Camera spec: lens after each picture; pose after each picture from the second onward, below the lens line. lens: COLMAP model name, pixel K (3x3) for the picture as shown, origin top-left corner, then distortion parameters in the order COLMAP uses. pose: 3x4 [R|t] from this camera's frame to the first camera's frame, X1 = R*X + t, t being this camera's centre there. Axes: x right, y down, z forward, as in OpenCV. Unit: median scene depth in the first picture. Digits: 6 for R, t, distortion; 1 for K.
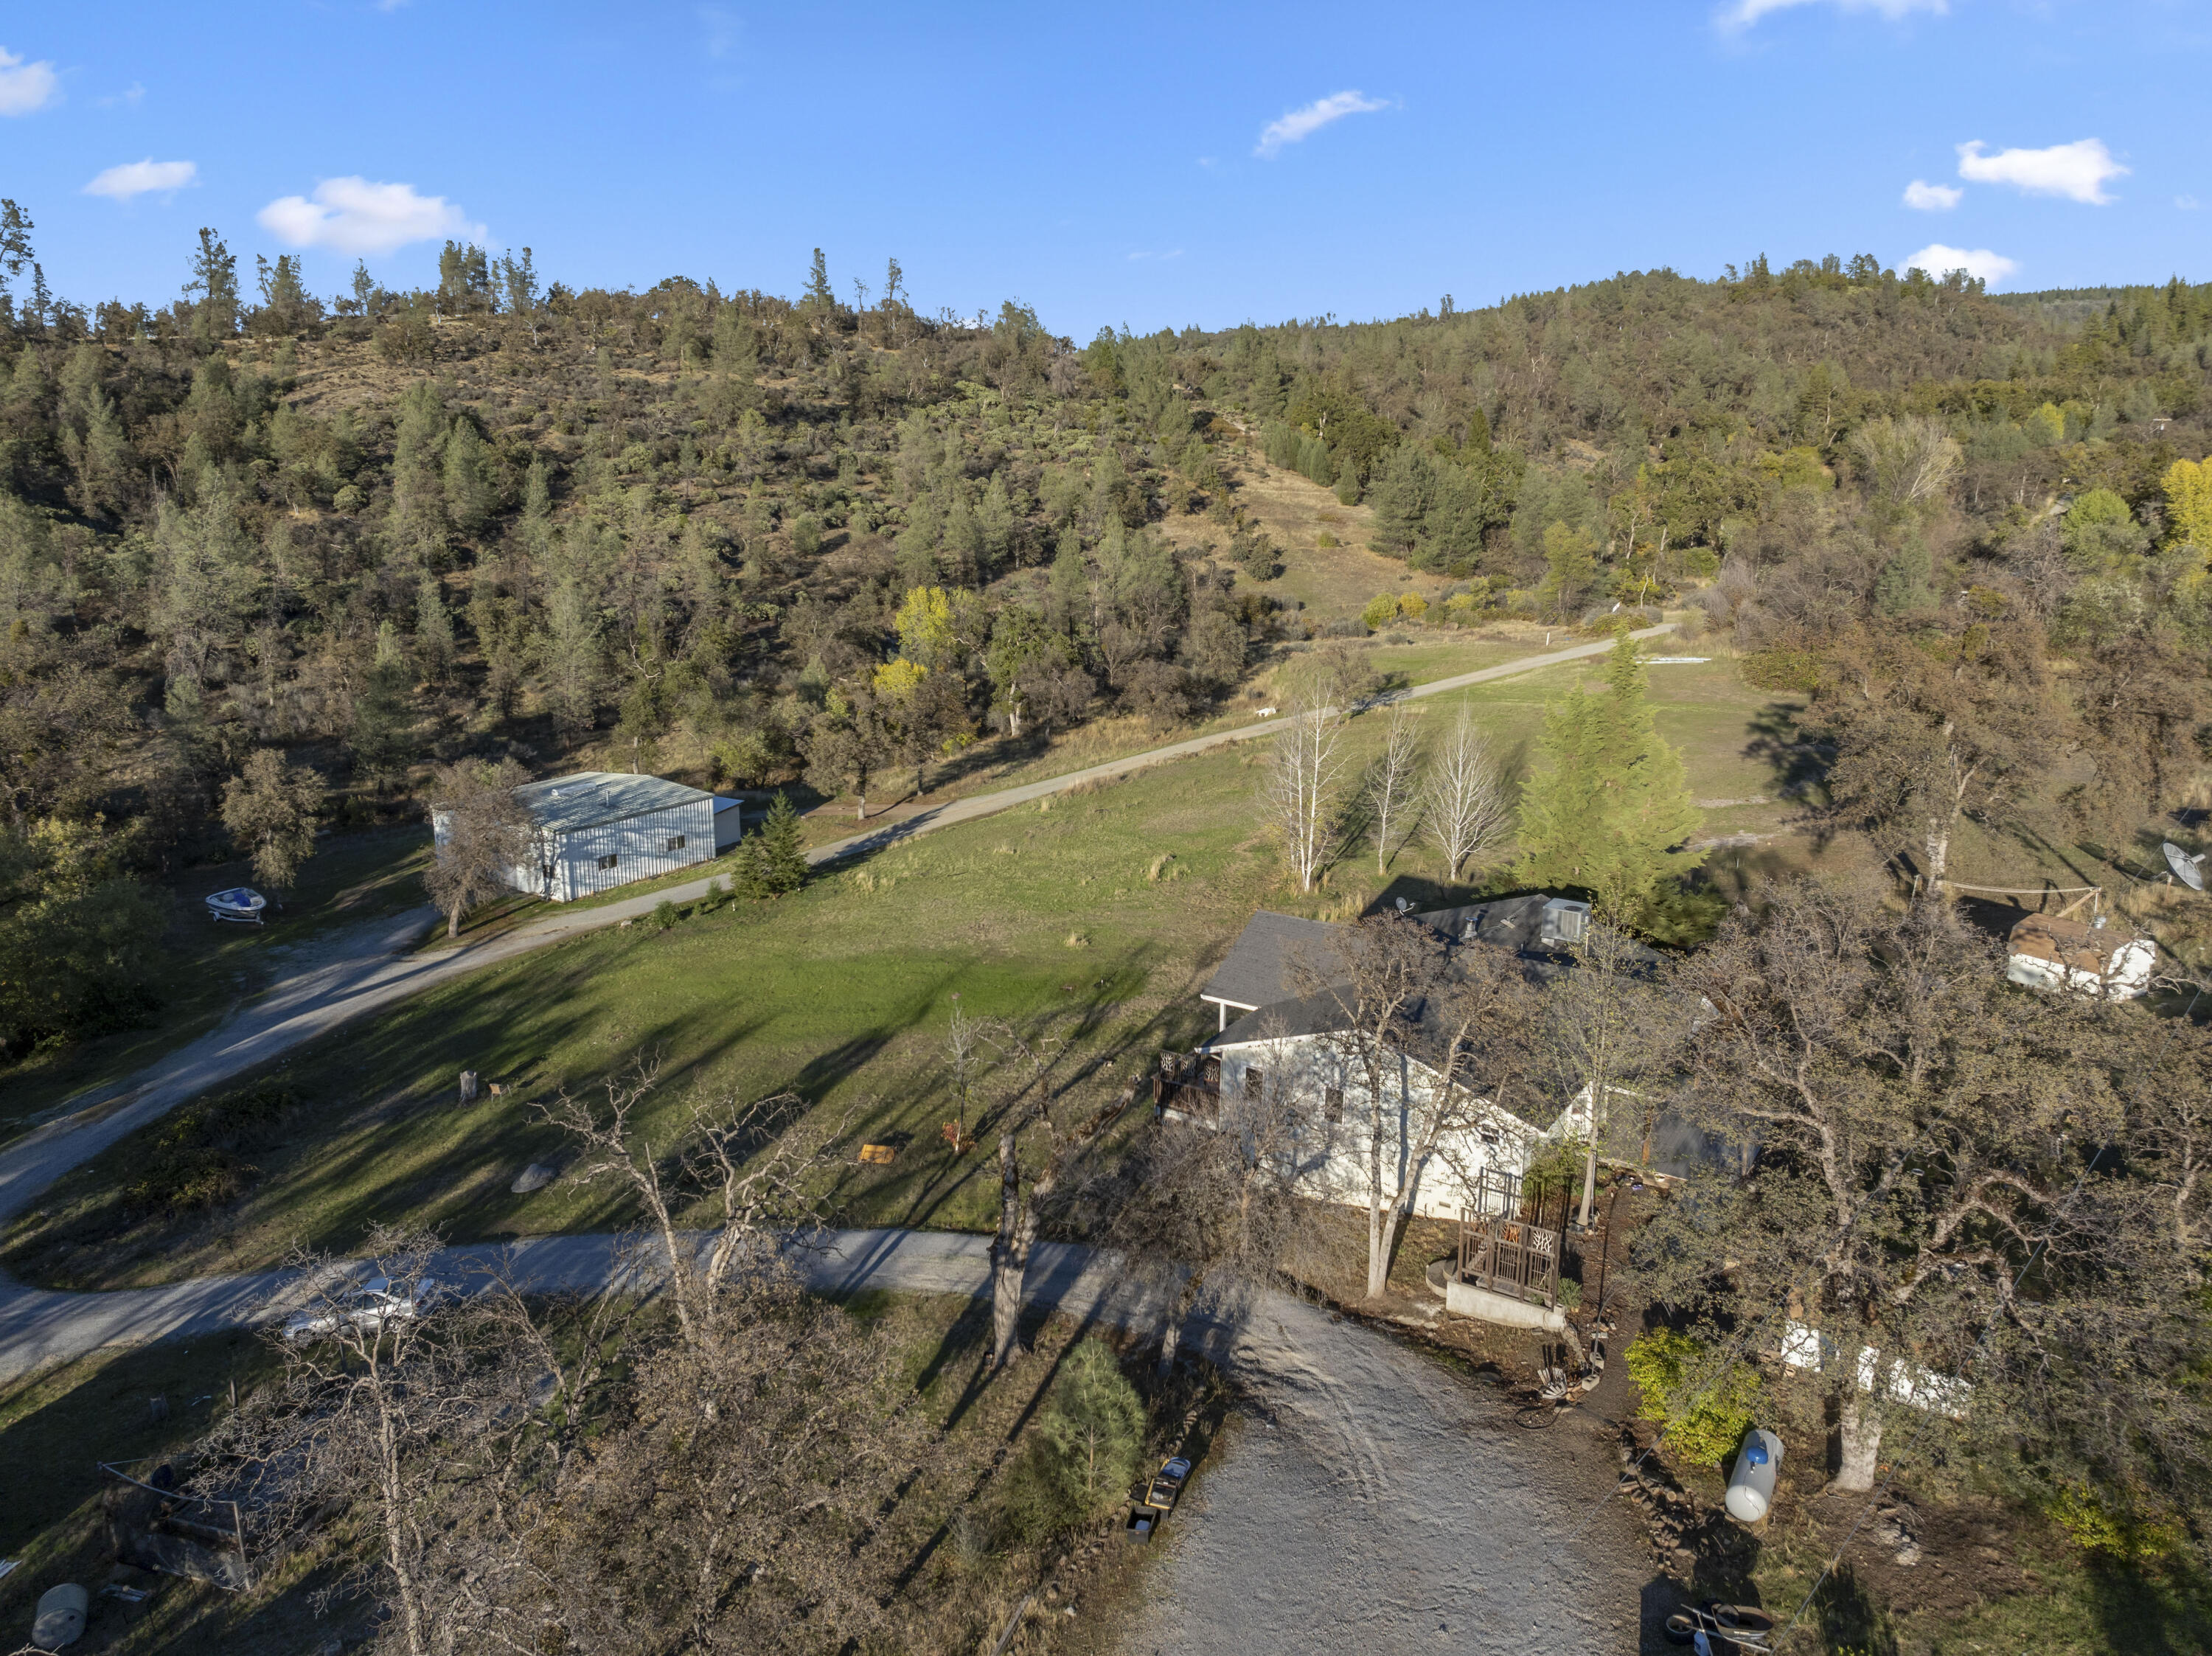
lens RADIAL K [[1560.4, 0, 1114.1], [0, 1560.4, 822.8], [0, 0, 1]] dist [-0.036761, 0.004268]
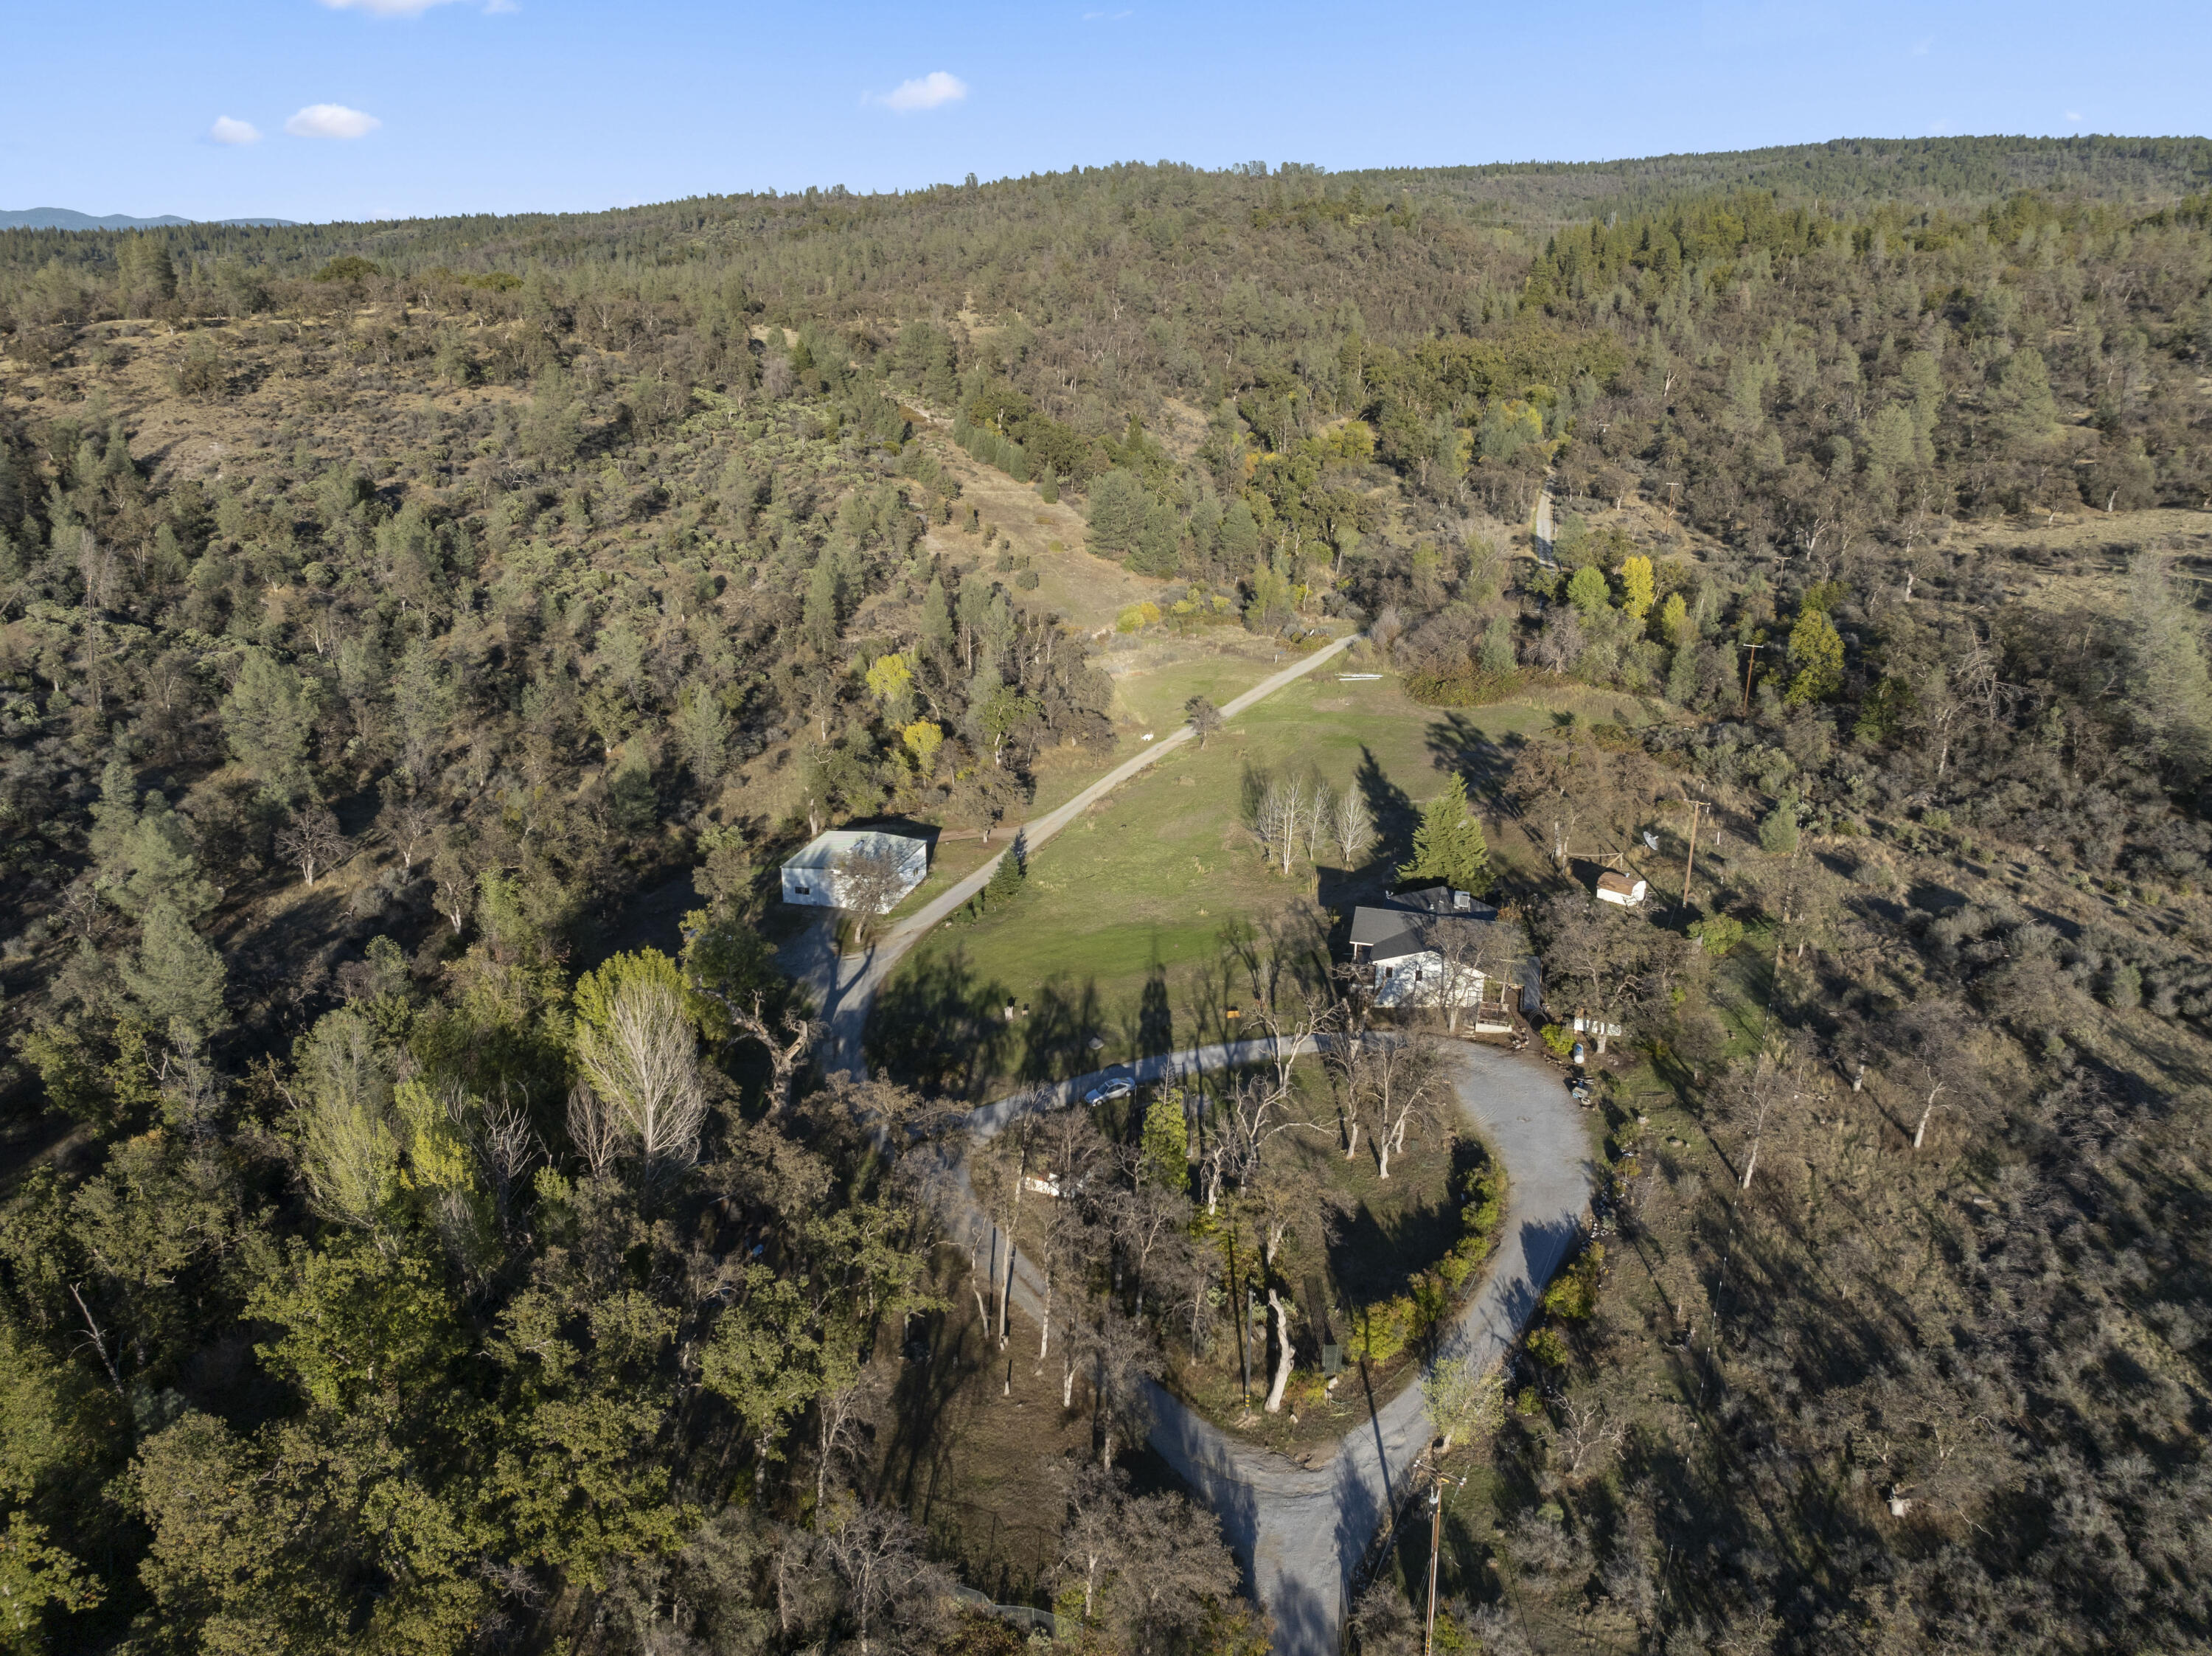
lens RADIAL K [[1560.4, 0, 1102.4], [0, 1560.4, 827.9], [0, 0, 1]] dist [-0.036761, 0.004268]
pose [[0.954455, -0.098334, 0.281685, -1.056024], [0.070020, 0.991584, 0.108900, -0.397971], [-0.290023, -0.084217, 0.953307, -1.407471]]
